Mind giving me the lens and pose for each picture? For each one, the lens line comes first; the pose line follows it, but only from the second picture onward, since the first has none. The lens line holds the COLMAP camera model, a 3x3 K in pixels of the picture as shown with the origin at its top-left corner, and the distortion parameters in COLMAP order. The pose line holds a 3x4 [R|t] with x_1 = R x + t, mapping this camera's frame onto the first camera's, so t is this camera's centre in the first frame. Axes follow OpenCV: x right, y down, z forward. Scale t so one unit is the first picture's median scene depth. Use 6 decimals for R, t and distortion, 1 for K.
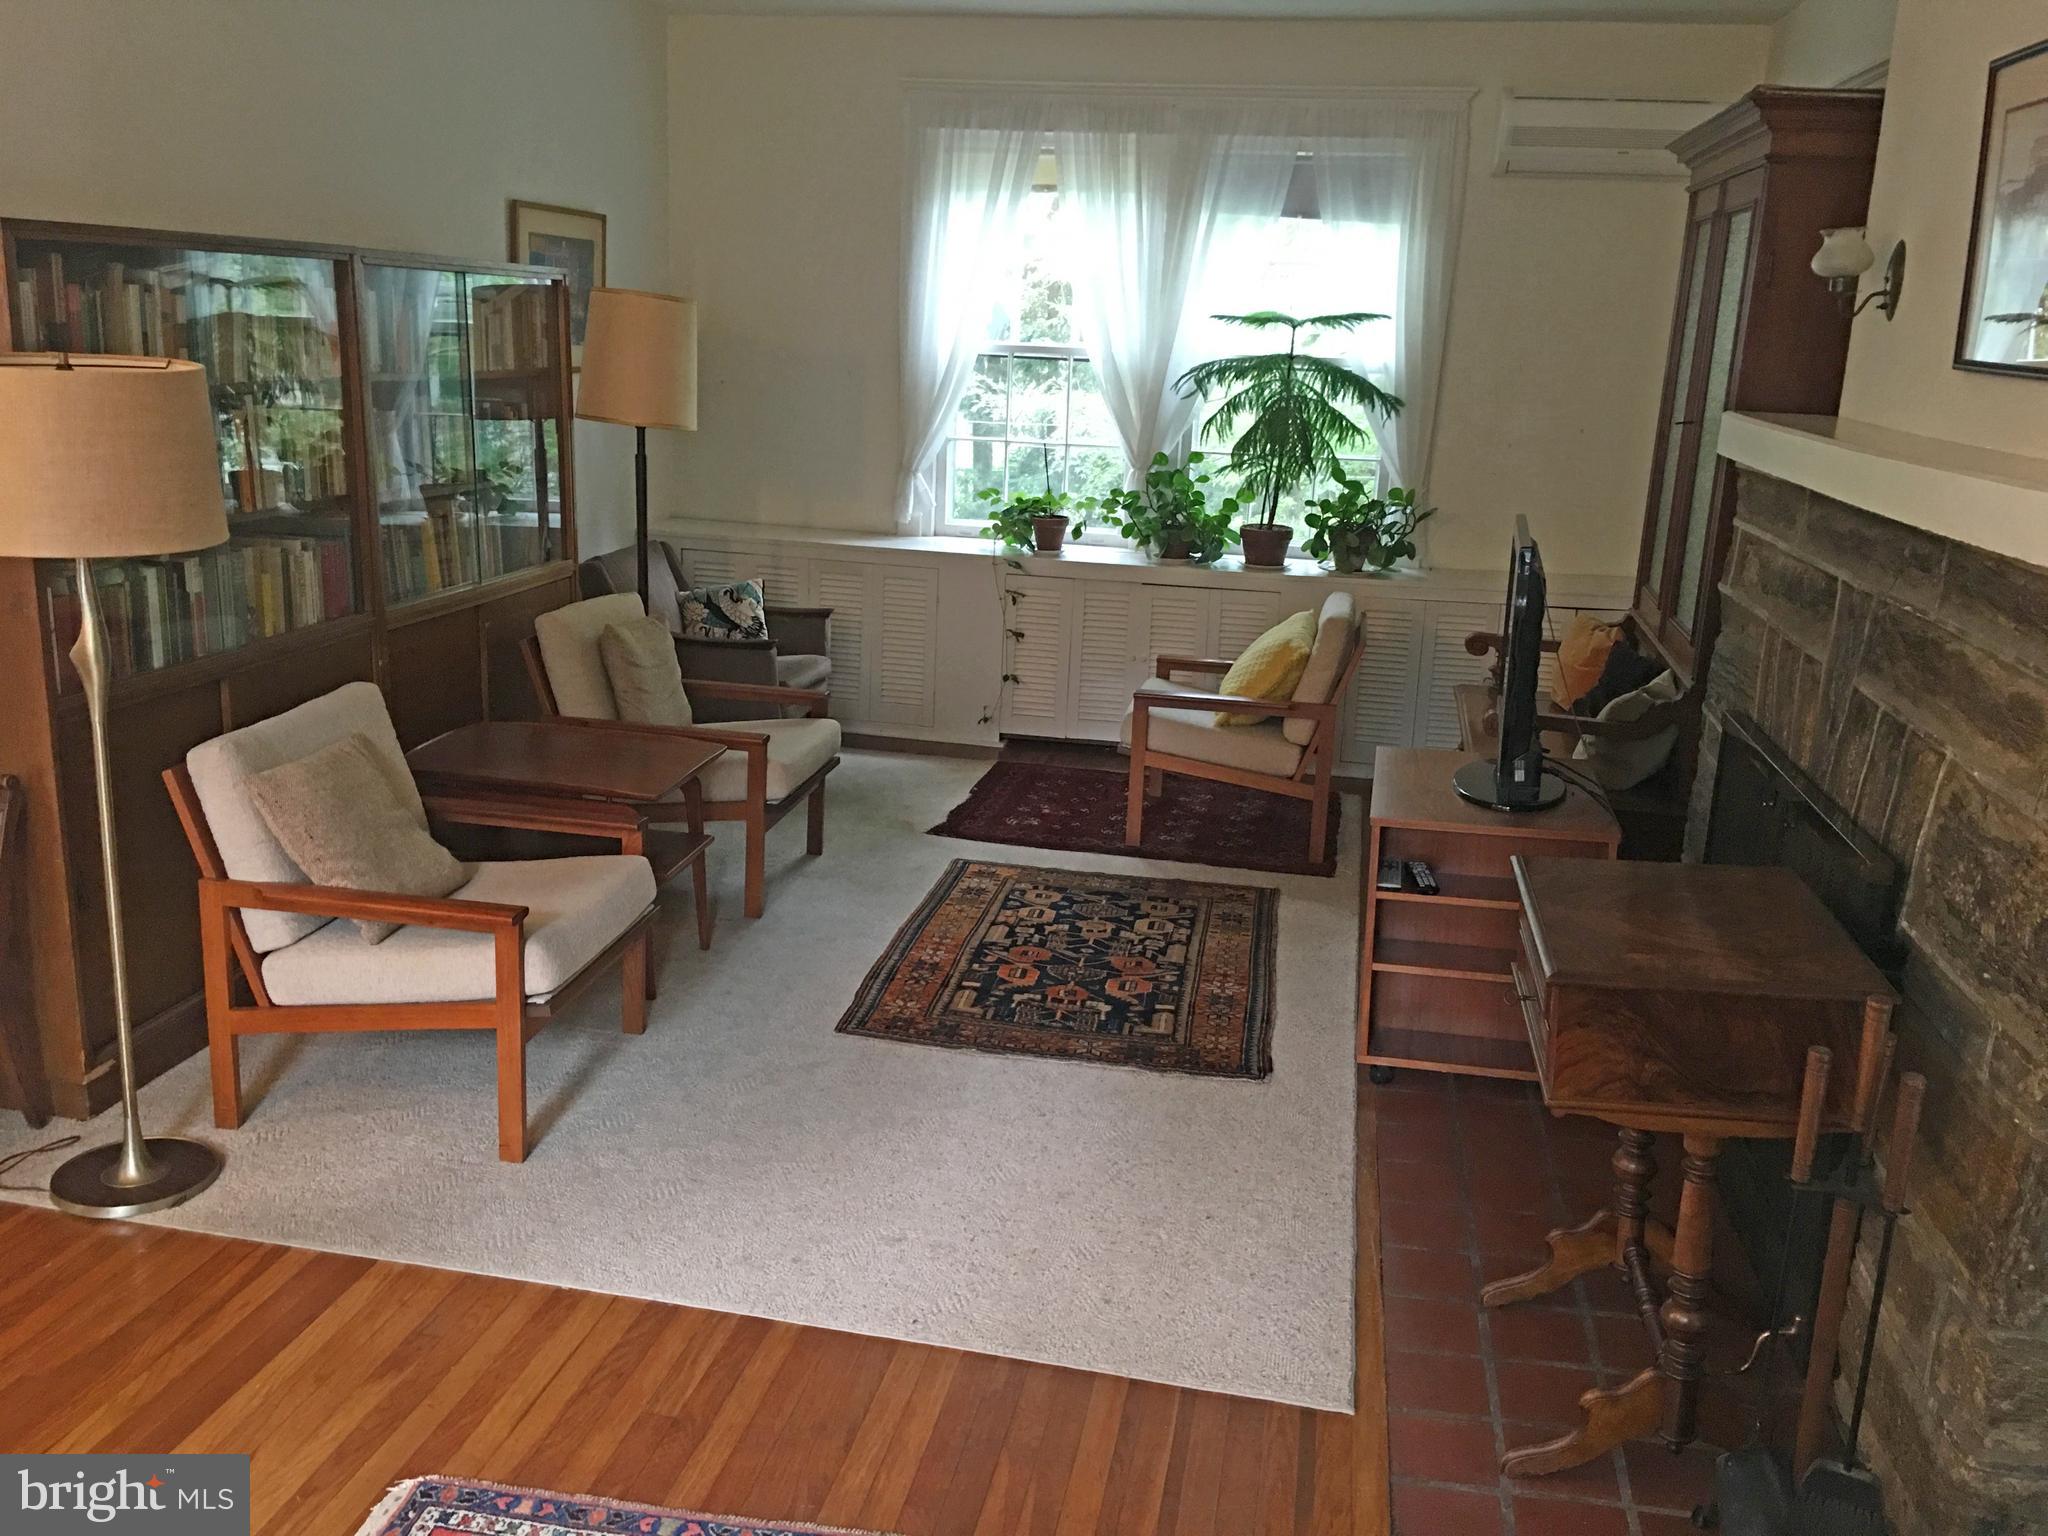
lens RADIAL K [[1707.7, 0, 1024.0], [0, 1707.7, 768.0], [0, 0, 1]] dist [-0.007118, -0.009150]
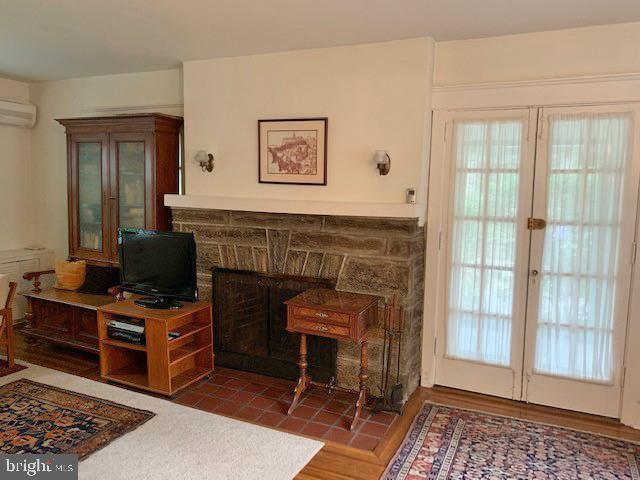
lens RADIAL K [[469.3, 0, 320.0], [0, 469.3, 240.0], [0, 0, 1]] dist [0.001679, -0.001547]
pose [[0.228500, -0.130273, 0.964789, -0.496182], [0.230100, 0.970155, 0.076501, -0.102428], [-0.945961, 0.204518, 0.251656, 0.397701]]
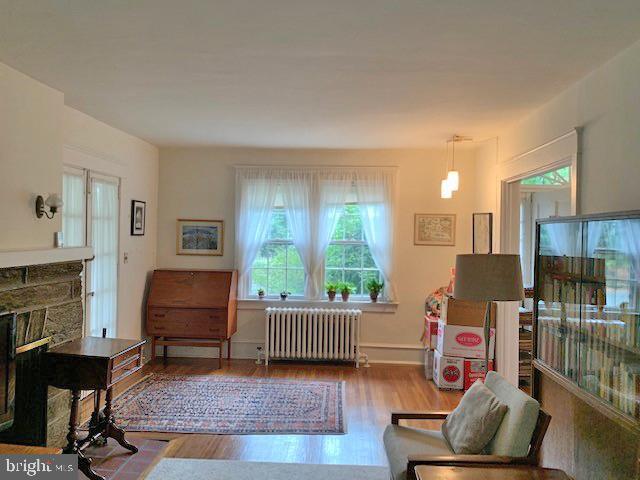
lens RADIAL K [[469.3, 0, 320.0], [0, 469.3, 240.0], [0, 0, 1]] dist [0.001679, -0.001547]
pose [[-0.989712, -0.056025, -0.131651, 0.135121], [-0.088696, 0.962252, 0.257300, -0.416086], [0.112266, 0.266330, -0.957322, 1.593319]]
